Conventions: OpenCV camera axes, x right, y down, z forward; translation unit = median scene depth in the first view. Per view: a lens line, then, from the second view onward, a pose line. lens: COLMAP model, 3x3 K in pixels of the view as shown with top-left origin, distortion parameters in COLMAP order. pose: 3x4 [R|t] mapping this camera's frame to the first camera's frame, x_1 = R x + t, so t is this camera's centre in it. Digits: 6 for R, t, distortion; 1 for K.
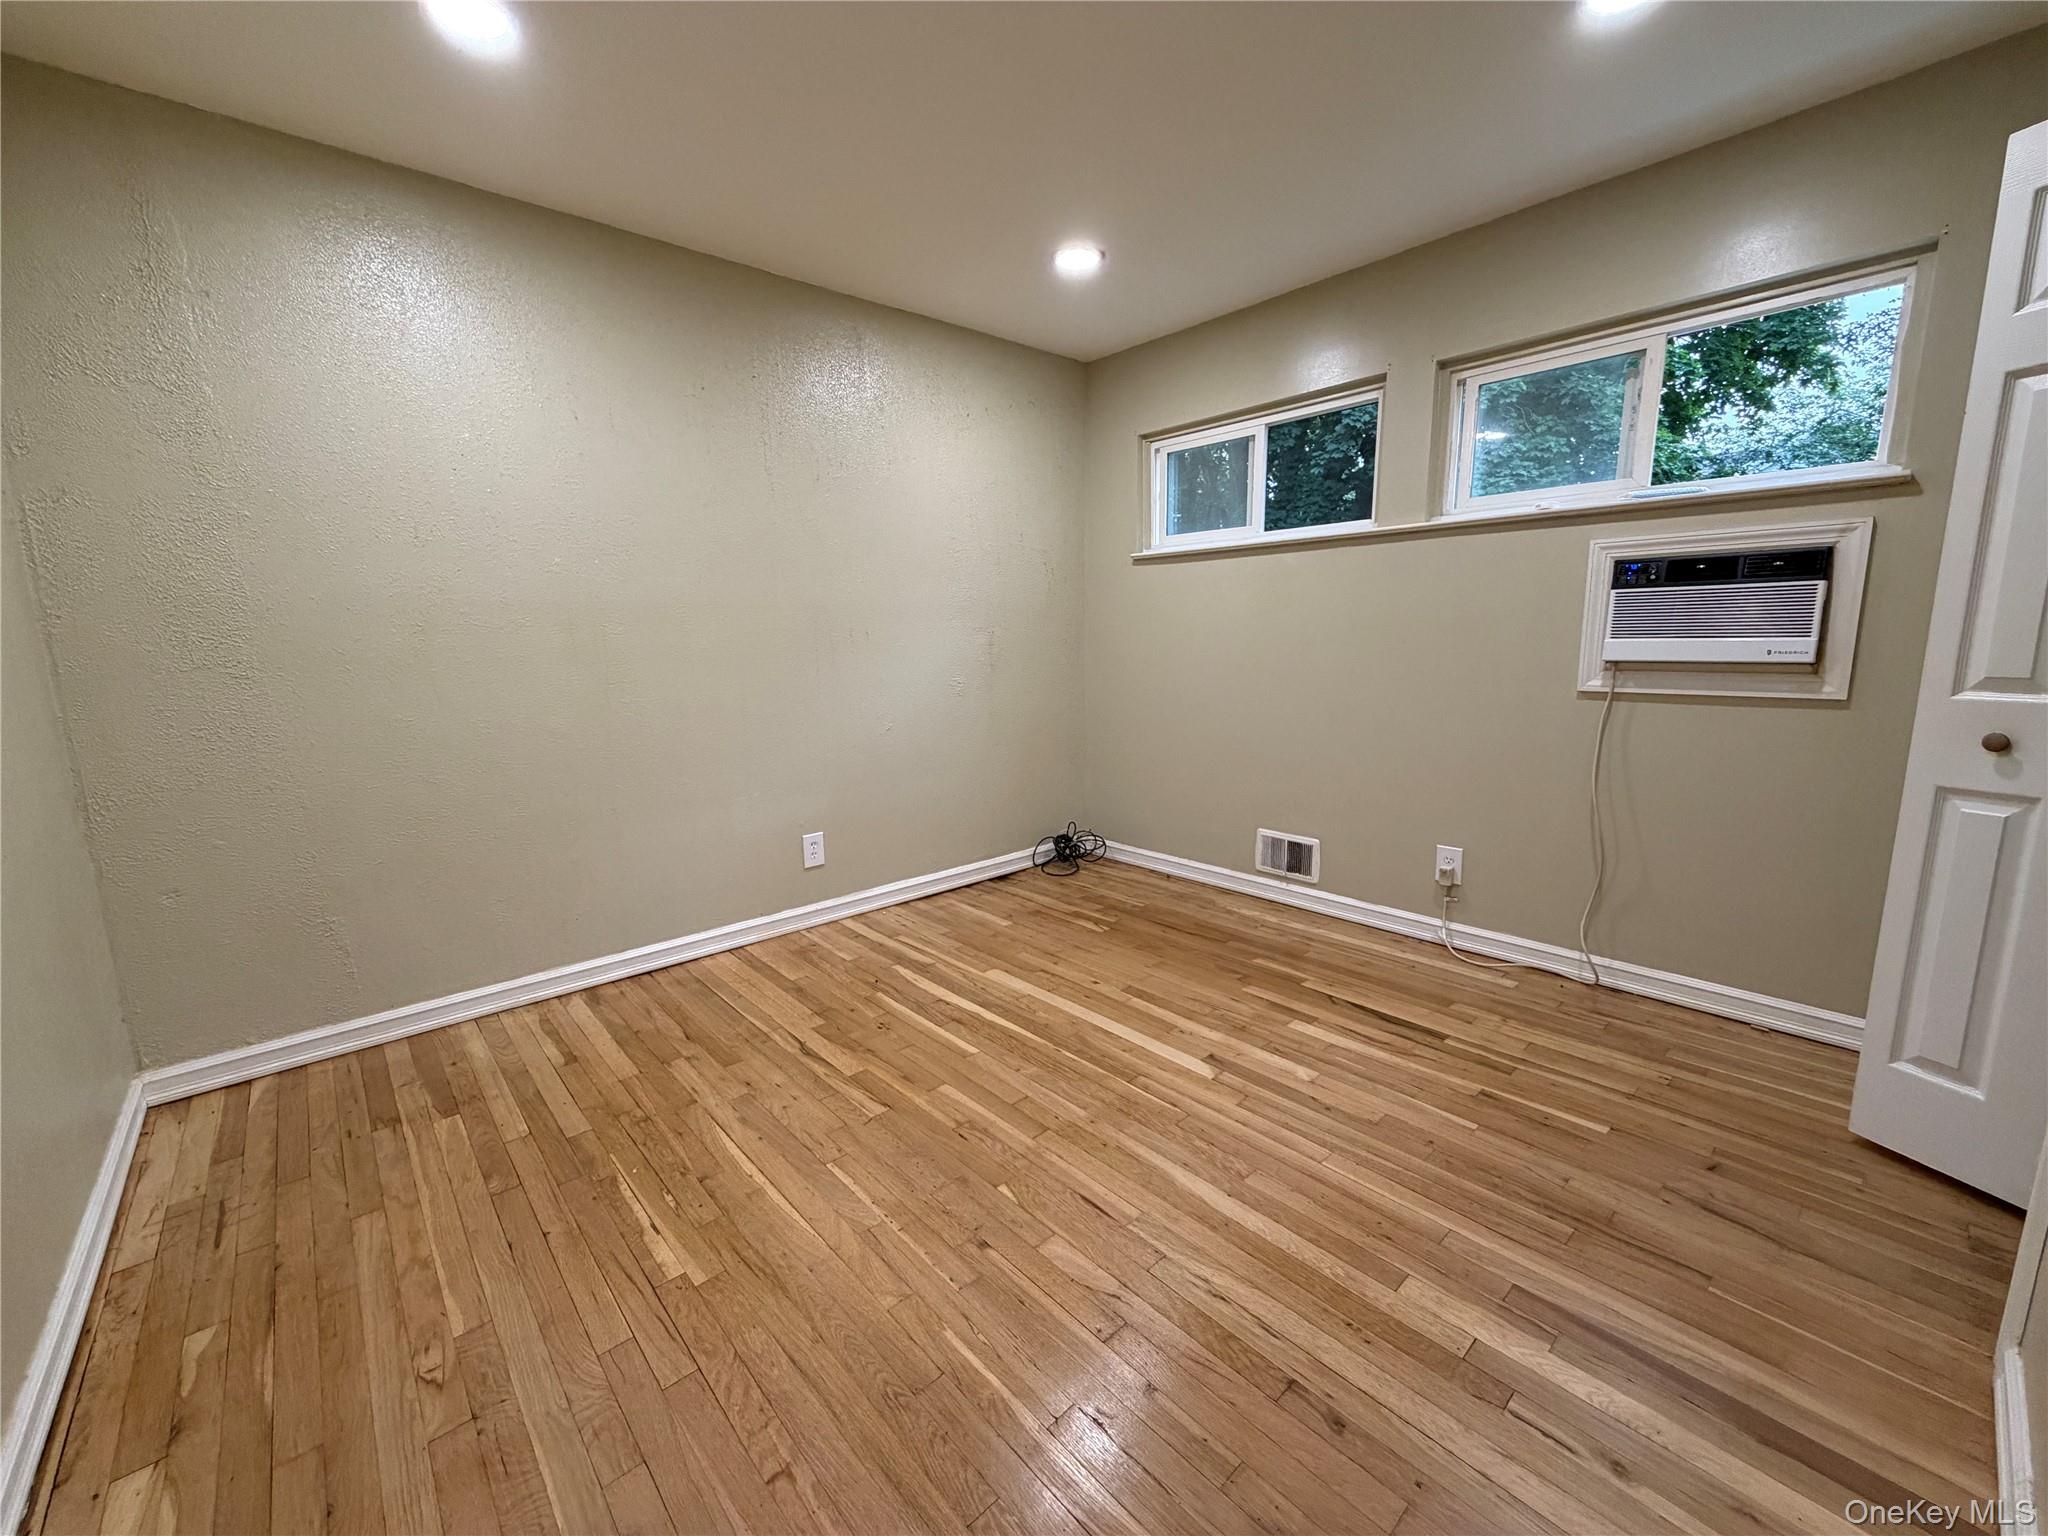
lens RADIAL K [[817.9, 0, 1018.8], [0, 817.9, 769.7], [0, 0, 1]] dist [0.000469, 0.000011]
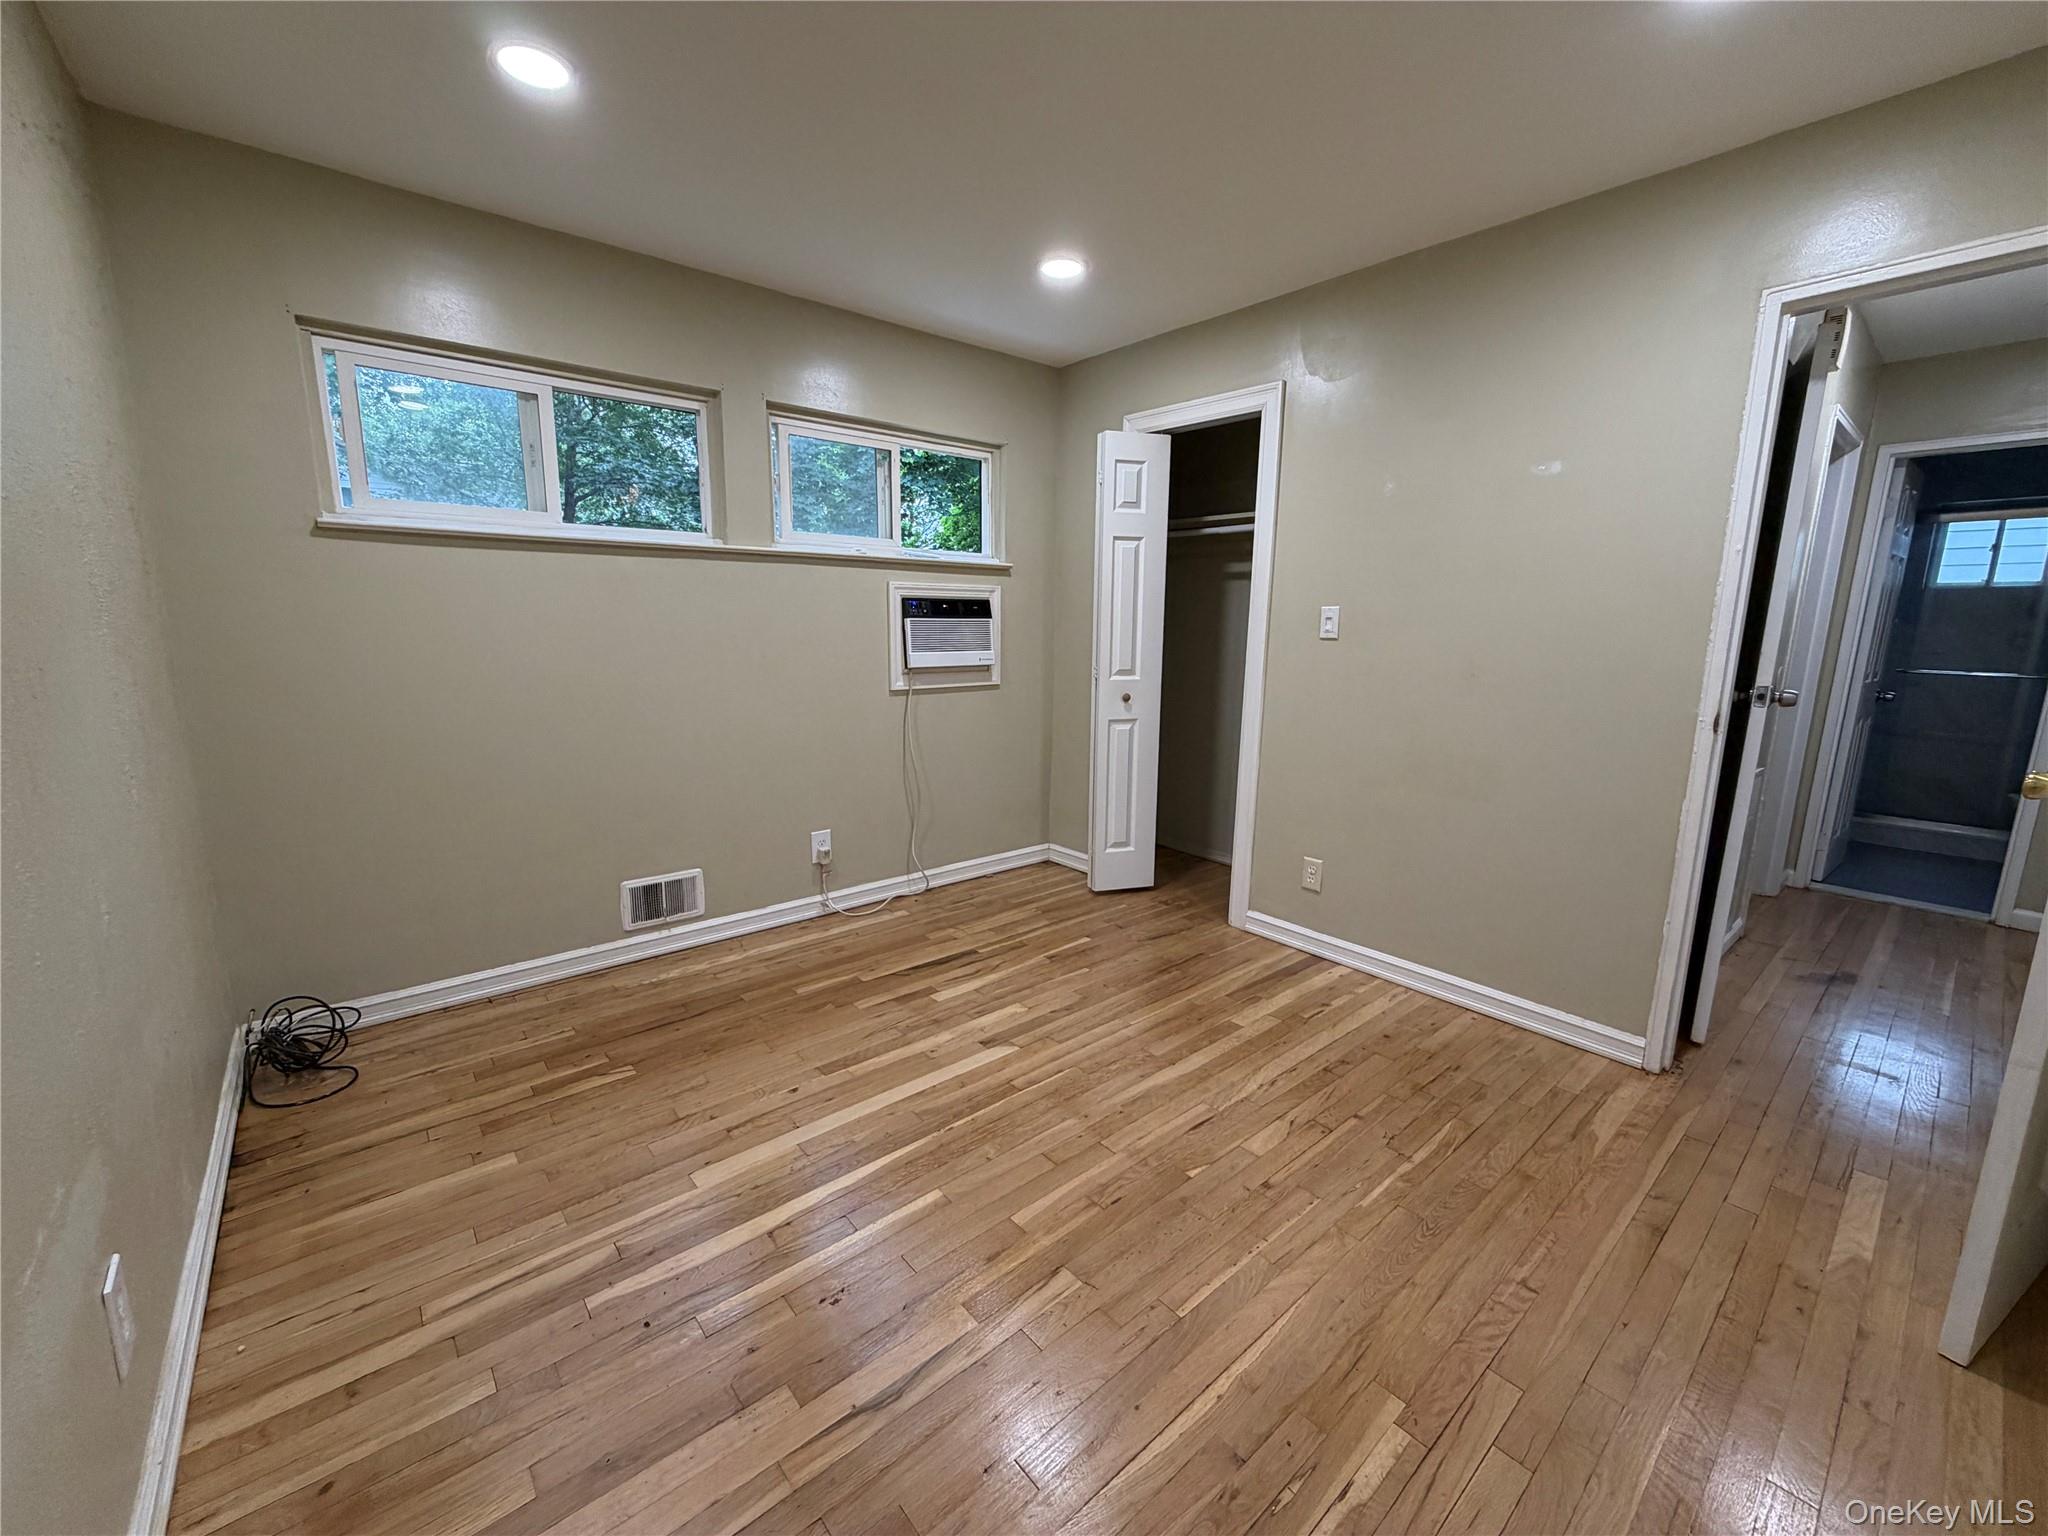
lens RADIAL K [[817.9, 0, 1018.8], [0, 817.9, 769.7], [0, 0, 1]] dist [0.000469, 0.000011]
pose [[0.024256, -0.164457, 0.986086, -0.731214], [0.155163, 0.975042, 0.158798, -0.160963], [-0.987591, 0.149152, 0.049168, 0.789645]]
